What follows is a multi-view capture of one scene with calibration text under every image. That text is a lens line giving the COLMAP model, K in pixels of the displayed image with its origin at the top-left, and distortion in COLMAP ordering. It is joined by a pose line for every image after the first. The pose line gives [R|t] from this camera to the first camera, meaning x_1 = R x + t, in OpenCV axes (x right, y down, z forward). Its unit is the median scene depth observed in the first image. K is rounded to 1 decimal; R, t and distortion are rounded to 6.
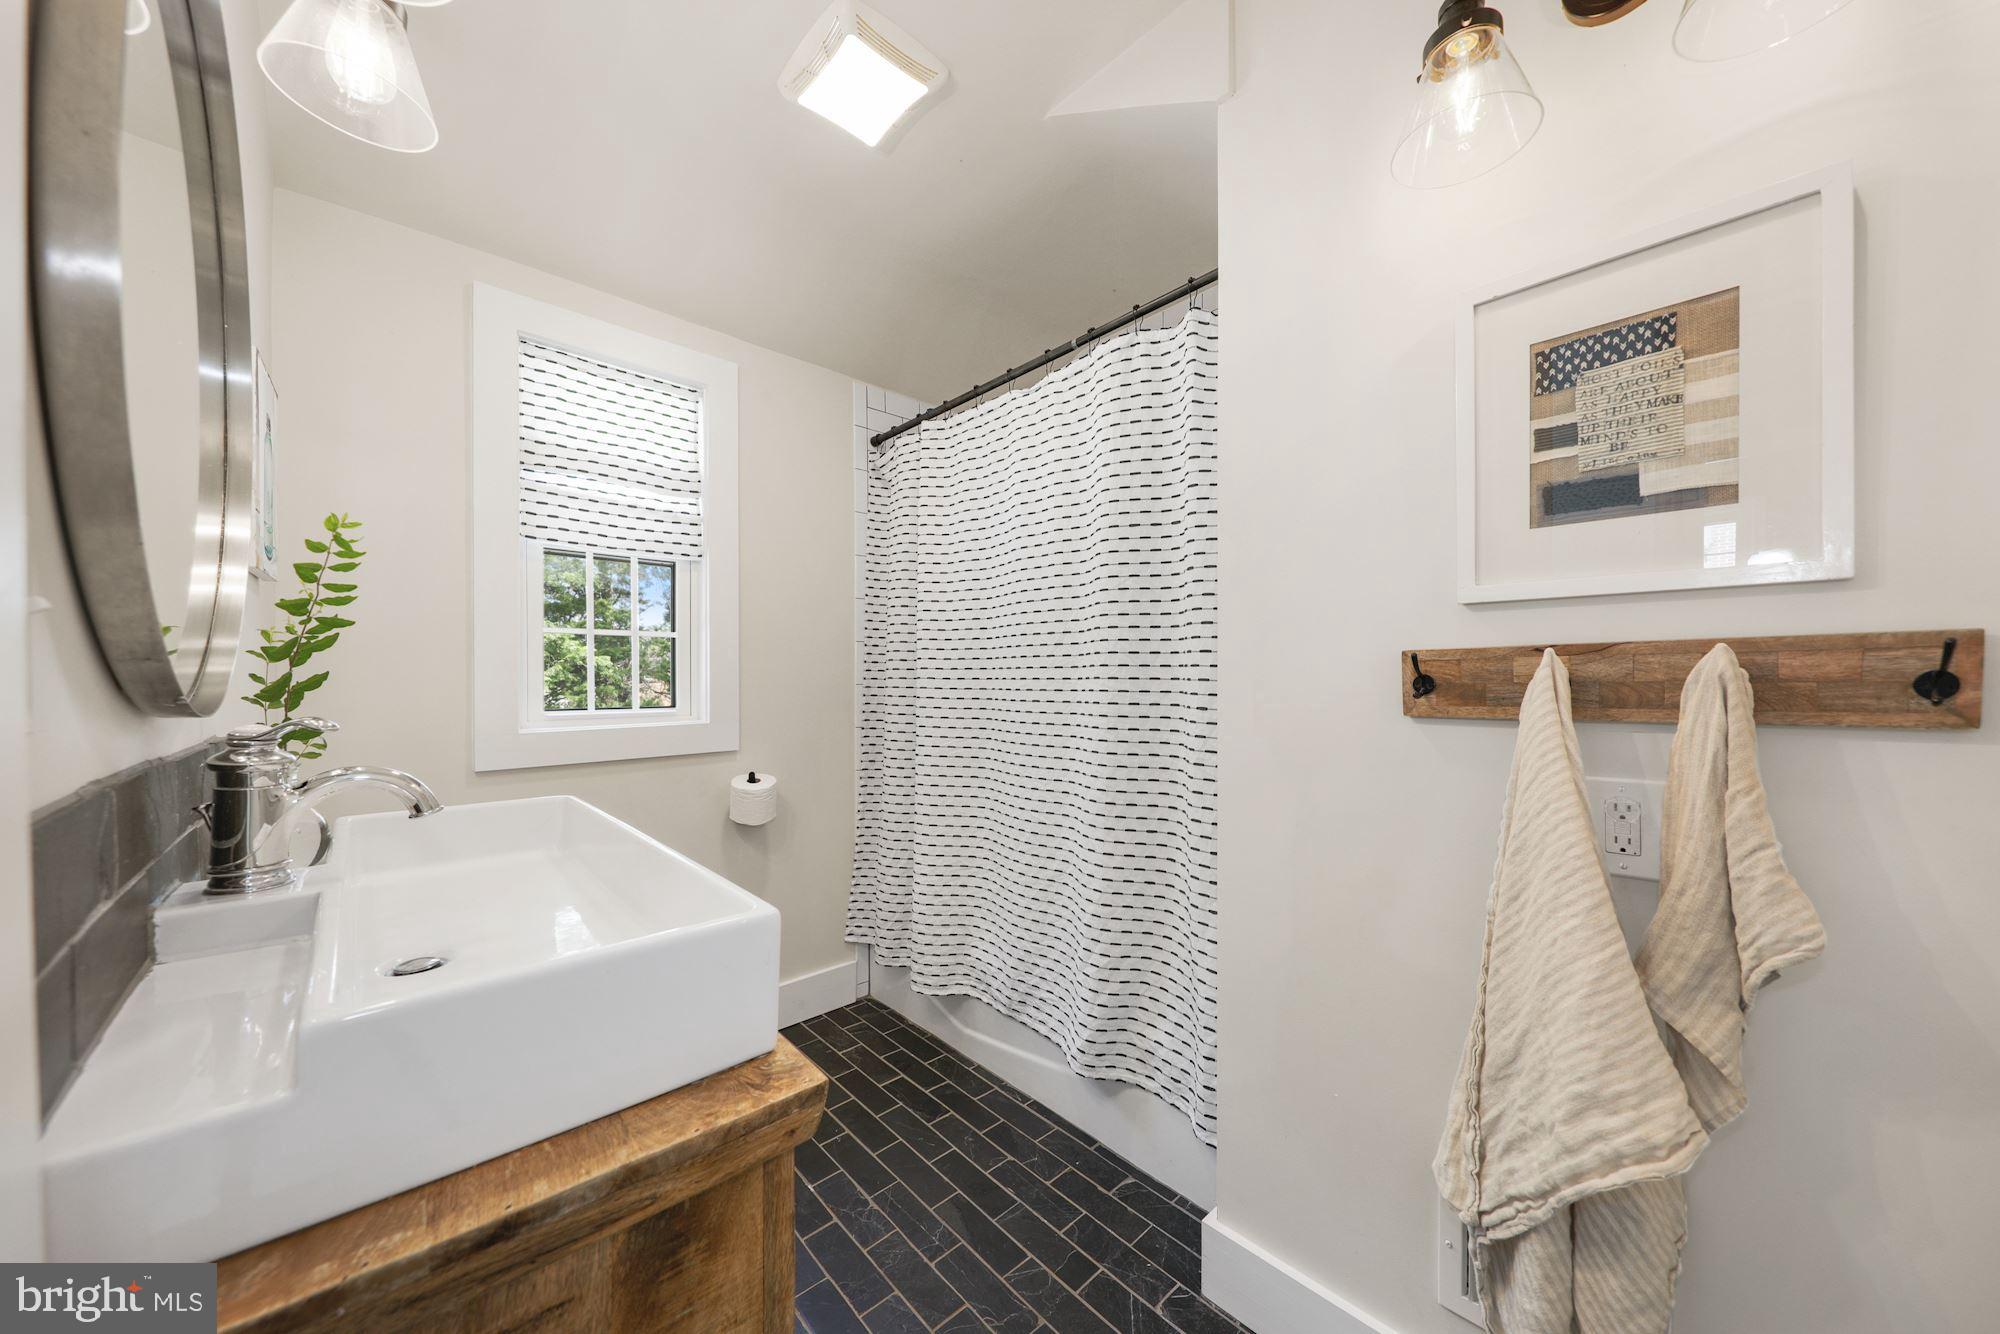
lens RADIAL K [[685.4, 0, 999.1], [0, 685.4, 686.7], [0, 0, 1]] dist [0.000626, 0.000005]
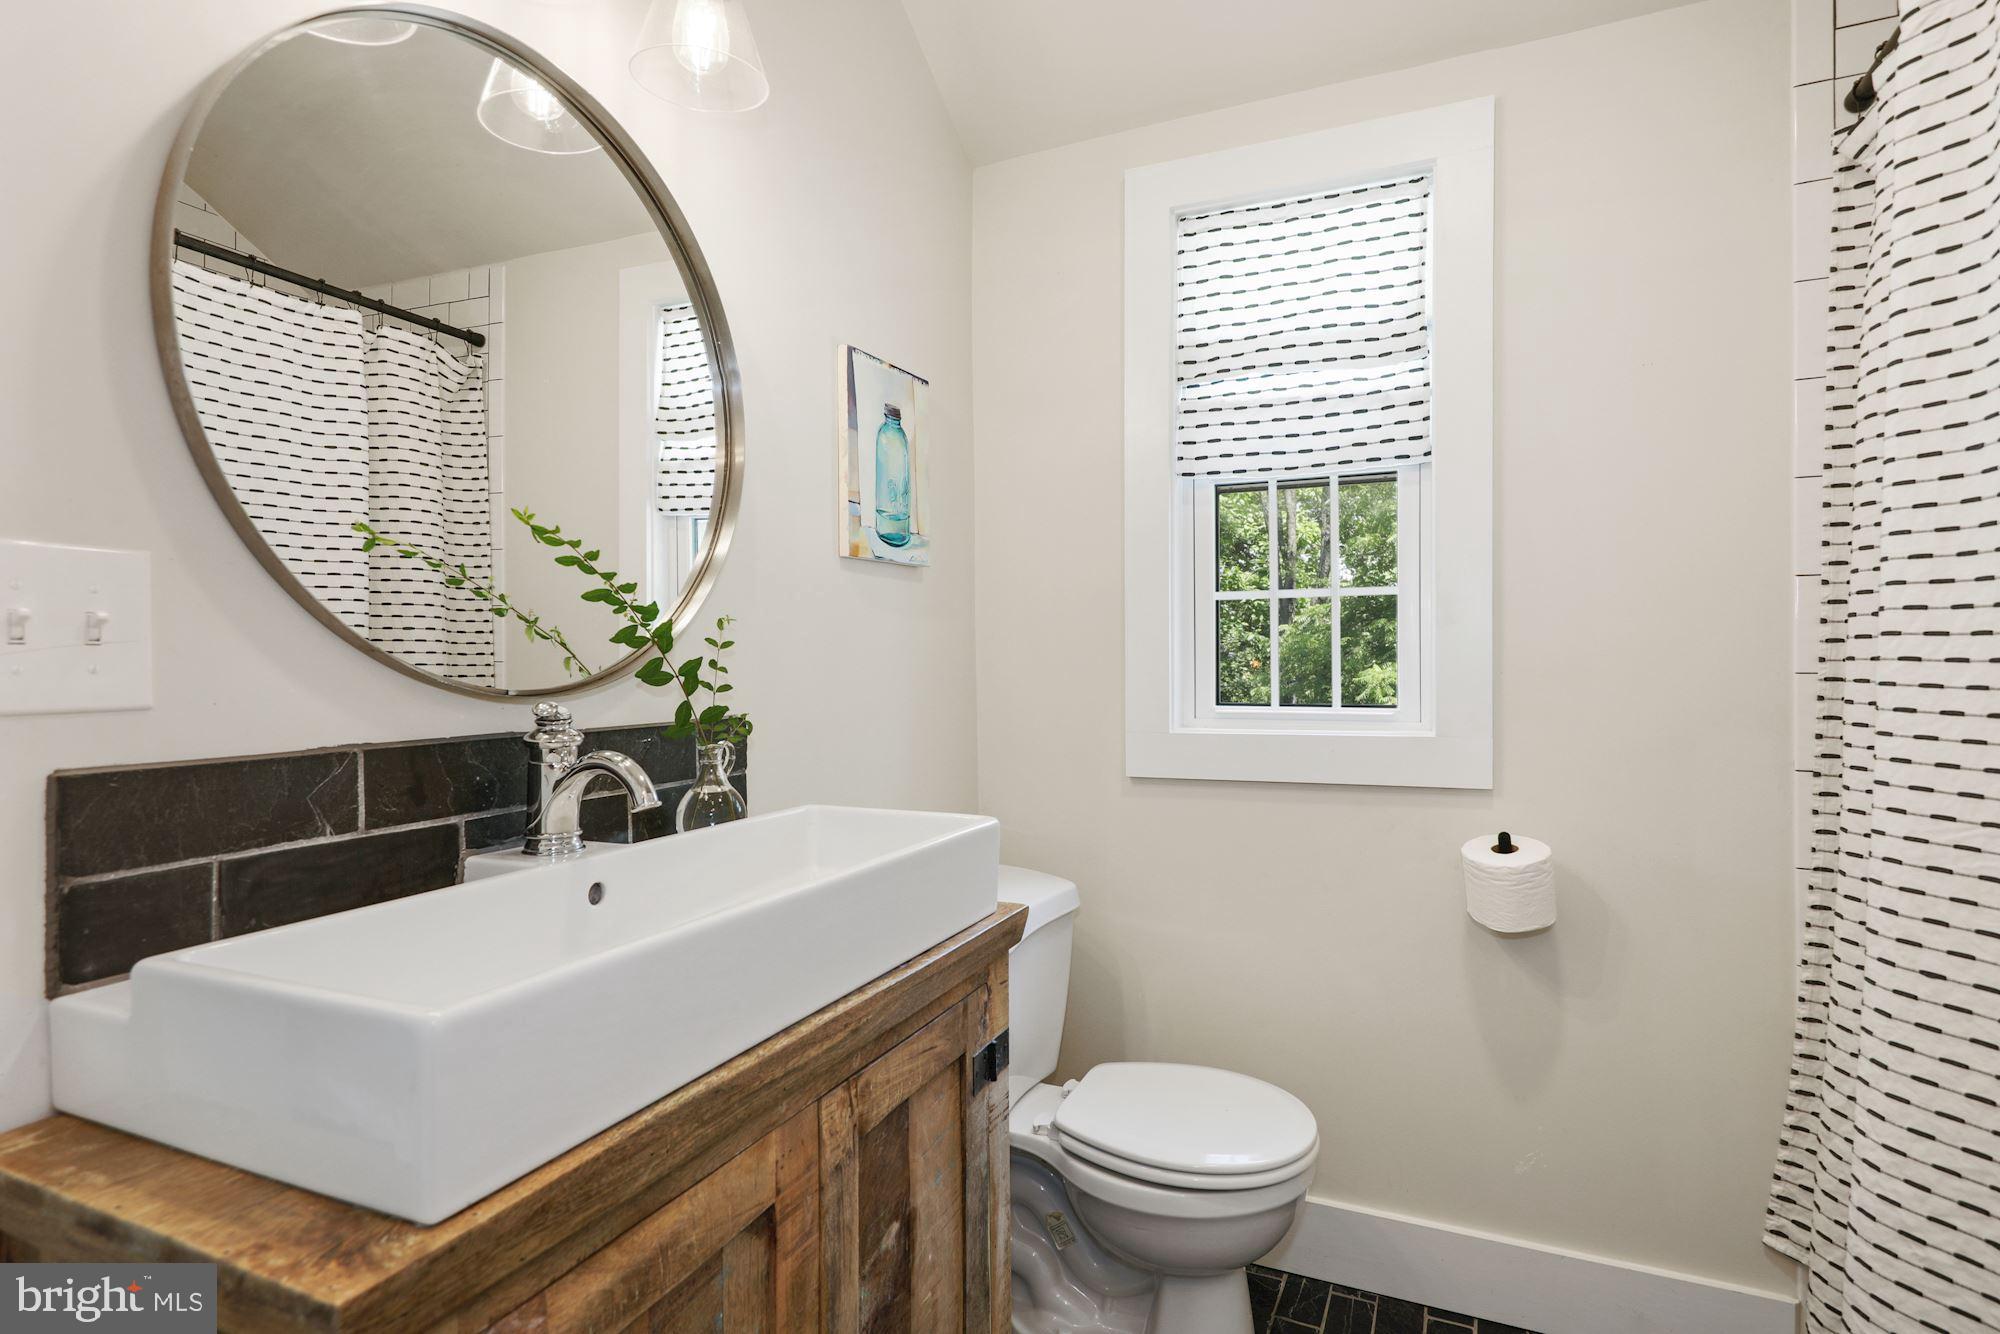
lens RADIAL K [[1017.6, 0, 1000.0], [0, 1017.6, 667.0], [0, 0, 1]] dist [0.013325, -0.000362]
pose [[0.397517, 0.003590, -0.917588, 0.231794], [-0.006583, 0.999978, 0.001060, -0.005476], [0.917571, 0.005619, 0.397531, 0.318912]]
